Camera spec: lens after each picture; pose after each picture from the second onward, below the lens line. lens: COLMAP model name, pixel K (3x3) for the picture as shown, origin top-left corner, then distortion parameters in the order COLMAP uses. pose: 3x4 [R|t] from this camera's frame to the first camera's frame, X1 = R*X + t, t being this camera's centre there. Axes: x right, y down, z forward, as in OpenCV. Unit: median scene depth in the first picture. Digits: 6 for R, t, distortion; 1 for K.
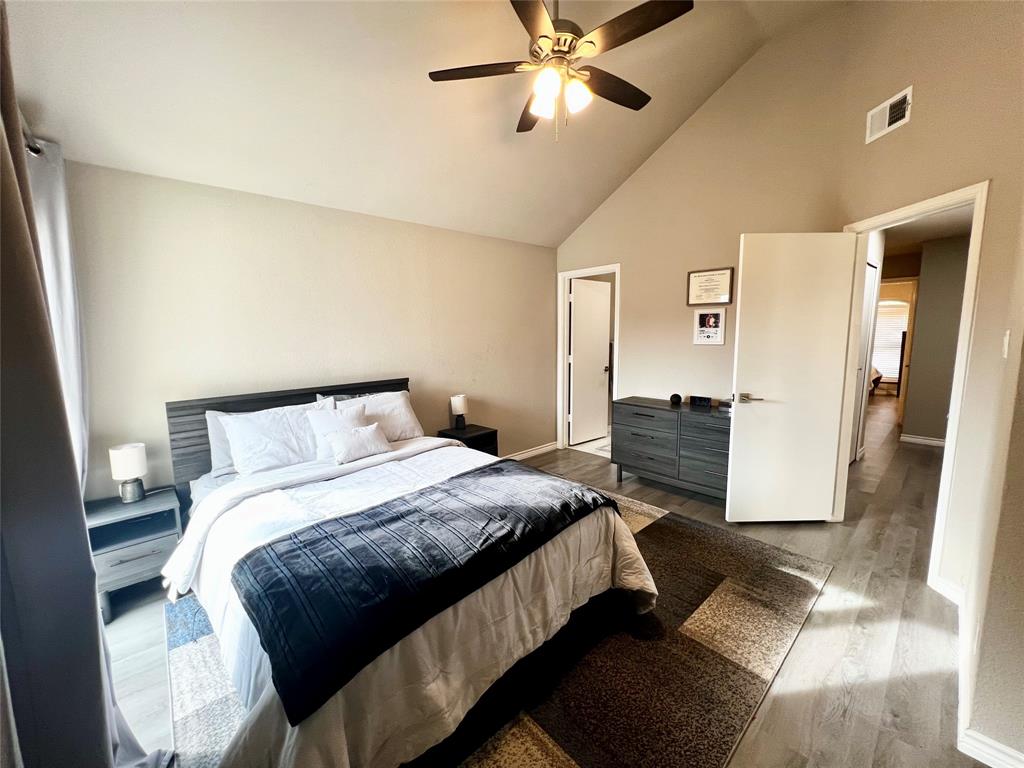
lens RADIAL K [[410.5, 0, 510.7], [0, 410.5, 382.1], [0, 0, 1]] dist [-0.002300, 0.000780]
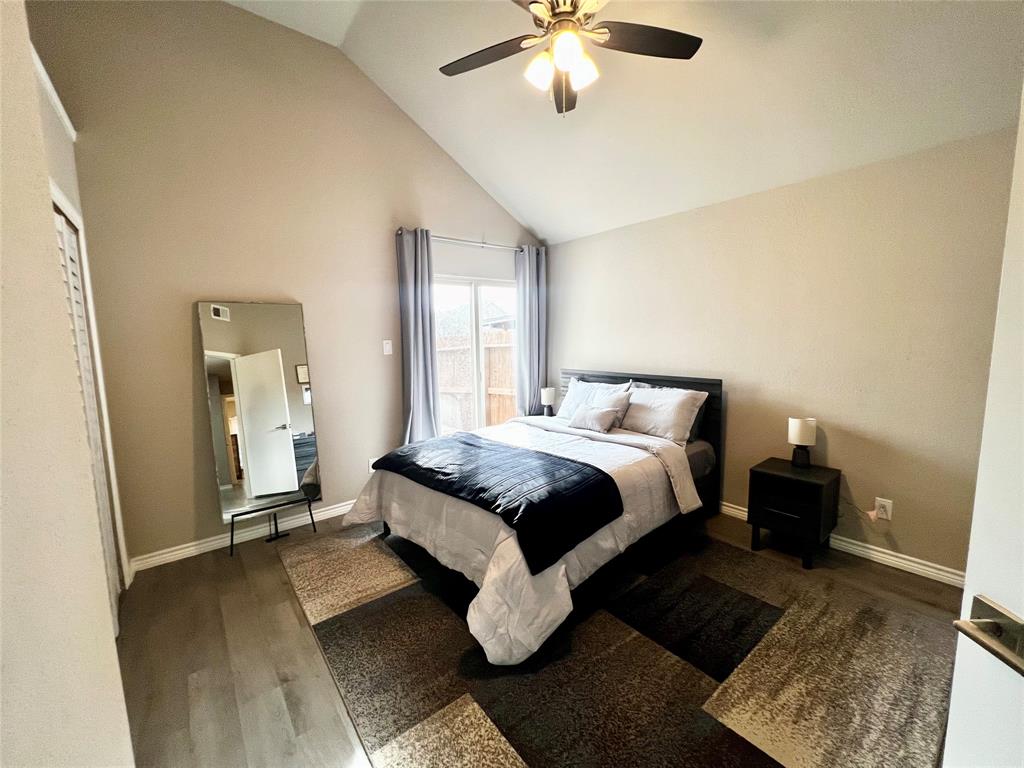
lens RADIAL K [[410.5, 0, 510.3], [0, 410.5, 384.6], [0, 0, 1]] dist [-0.002300, 0.000780]
pose [[-0.068030, 0.133500, -0.988711, 1.224952], [-0.098203, 0.985299, 0.139796, -0.145140], [0.992838, 0.106605, -0.053920, 1.142687]]
